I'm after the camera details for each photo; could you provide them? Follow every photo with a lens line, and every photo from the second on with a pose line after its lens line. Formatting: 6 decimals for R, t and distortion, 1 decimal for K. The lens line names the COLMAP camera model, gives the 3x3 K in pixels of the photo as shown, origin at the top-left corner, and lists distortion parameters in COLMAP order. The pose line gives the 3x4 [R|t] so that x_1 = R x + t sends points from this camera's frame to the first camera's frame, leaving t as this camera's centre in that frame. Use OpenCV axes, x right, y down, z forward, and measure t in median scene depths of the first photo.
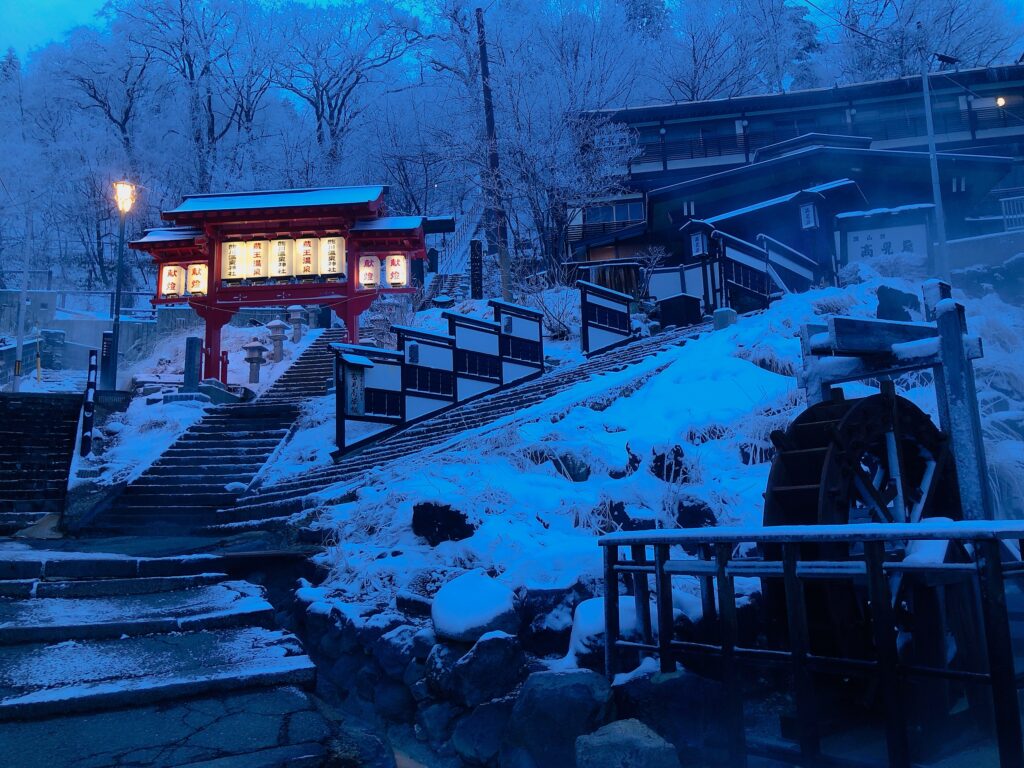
lens RADIAL K [[702.5, 0, 512.0], [0, 702.5, 384.0], [0, 0, 1]] dist [-0.002149, -0.000467]
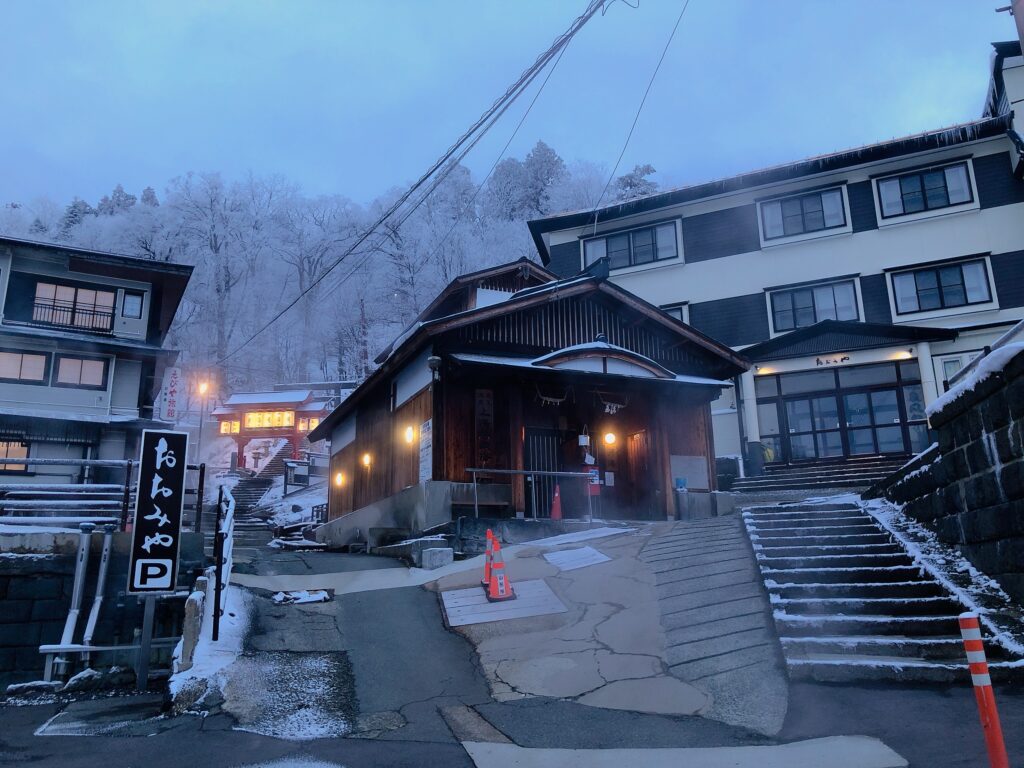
lens RADIAL K [[702.5, 0, 512.0], [0, 702.5, 384.0], [0, 0, 1]] dist [-0.002149, -0.000467]
pose [[0.999878, 0.011039, 0.011068, 0.523673], [-0.010175, 0.997111, -0.075280, -0.124999], [-0.011867, 0.075158, 0.997101, -1.560067]]
